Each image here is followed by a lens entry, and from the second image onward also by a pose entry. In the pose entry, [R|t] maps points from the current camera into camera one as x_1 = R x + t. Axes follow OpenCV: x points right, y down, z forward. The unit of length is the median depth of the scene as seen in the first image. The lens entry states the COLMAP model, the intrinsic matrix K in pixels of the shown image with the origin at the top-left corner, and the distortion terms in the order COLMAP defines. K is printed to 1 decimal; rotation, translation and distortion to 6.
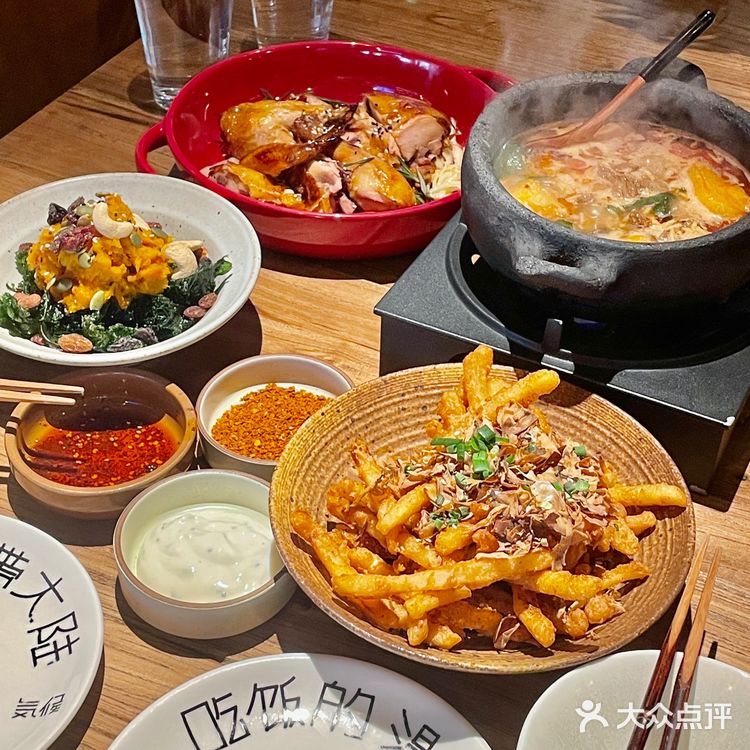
lens RADIAL K [[1426.1, 0, 375.0], [0, 1426.1, 375.0], [0, 0, 1]] dist [0.042915, 0.058492]
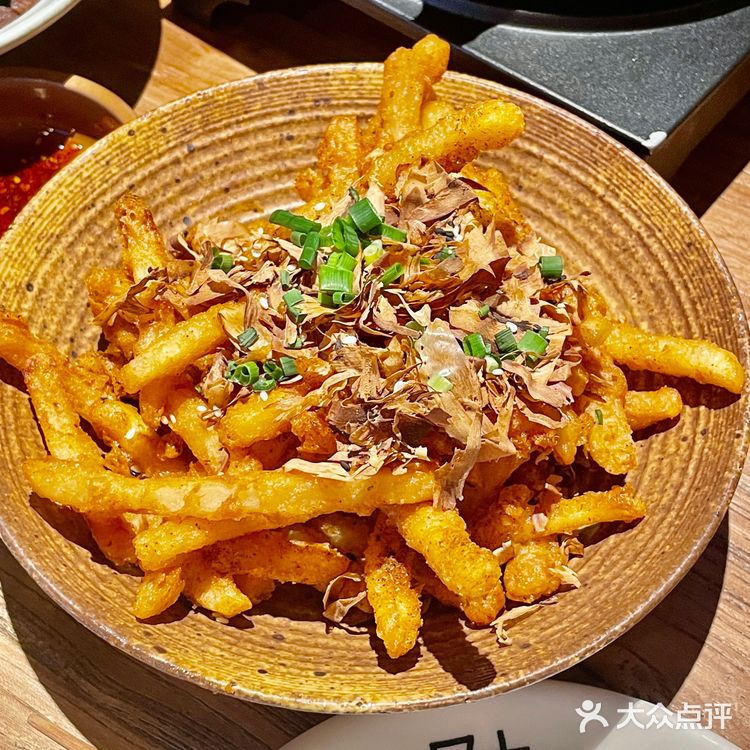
lens RADIAL K [[1395.1, 0, 375.1], [0, 1395.1, 397.9], [0, 0, 1]] dist [0.122518, 0.051278]
pose [[0.986832, 0.126876, -0.100330, 0.135677], [-0.098376, 0.963141, 0.250363, -0.021656], [0.128397, -0.237196, 0.962939, 0.481746]]
